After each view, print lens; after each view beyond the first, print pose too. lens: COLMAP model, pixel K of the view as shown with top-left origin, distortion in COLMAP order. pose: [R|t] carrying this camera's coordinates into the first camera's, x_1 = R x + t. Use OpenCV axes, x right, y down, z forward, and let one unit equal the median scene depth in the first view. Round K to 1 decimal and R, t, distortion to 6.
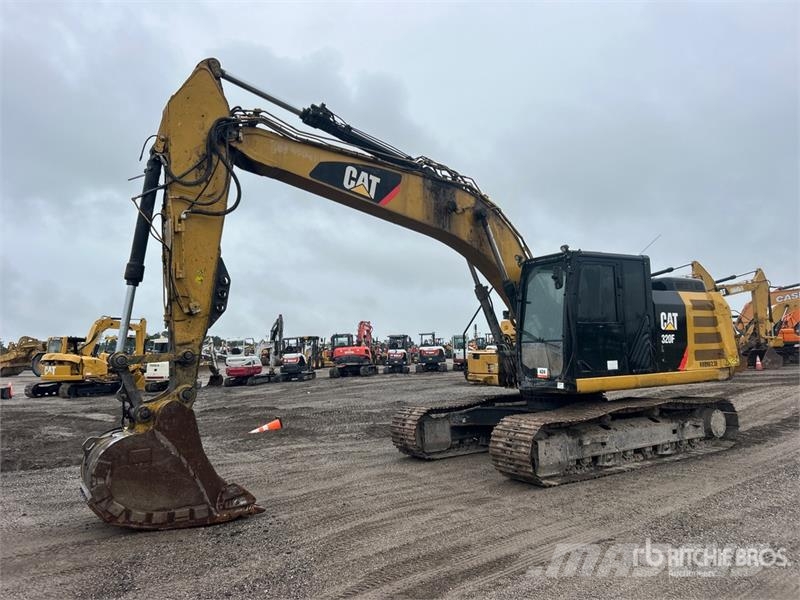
lens RADIAL K [[602.2, 0, 403.1], [0, 602.2, 295.8], [0, 0, 1]] dist [0.044661, -0.049086]
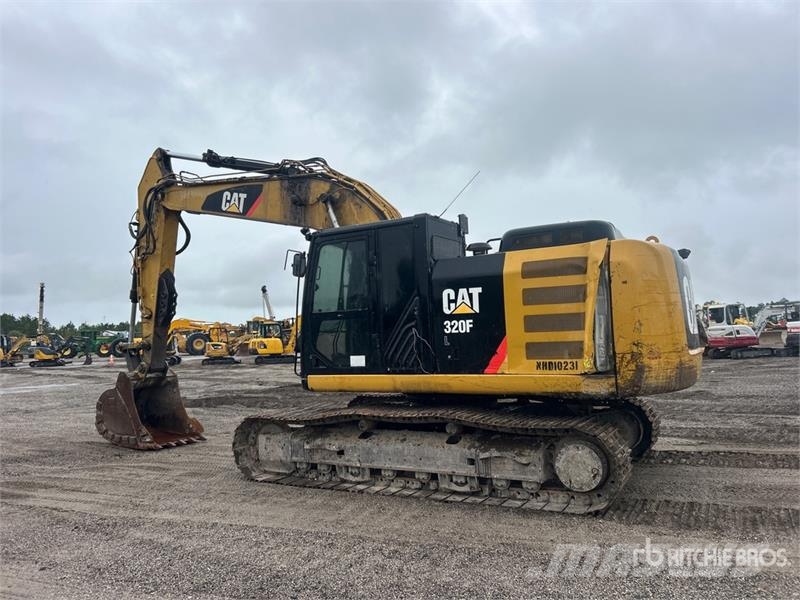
lens RADIAL K [[602.2, 0, 403.1], [0, 602.2, 295.8], [0, 0, 1]] dist [0.044661, -0.049086]
pose [[0.467359, -0.046869, -0.882824, 1.086394], [0.102864, 0.994694, 0.001648, 0.030566], [0.878063, -0.091581, 0.469700, 0.668858]]
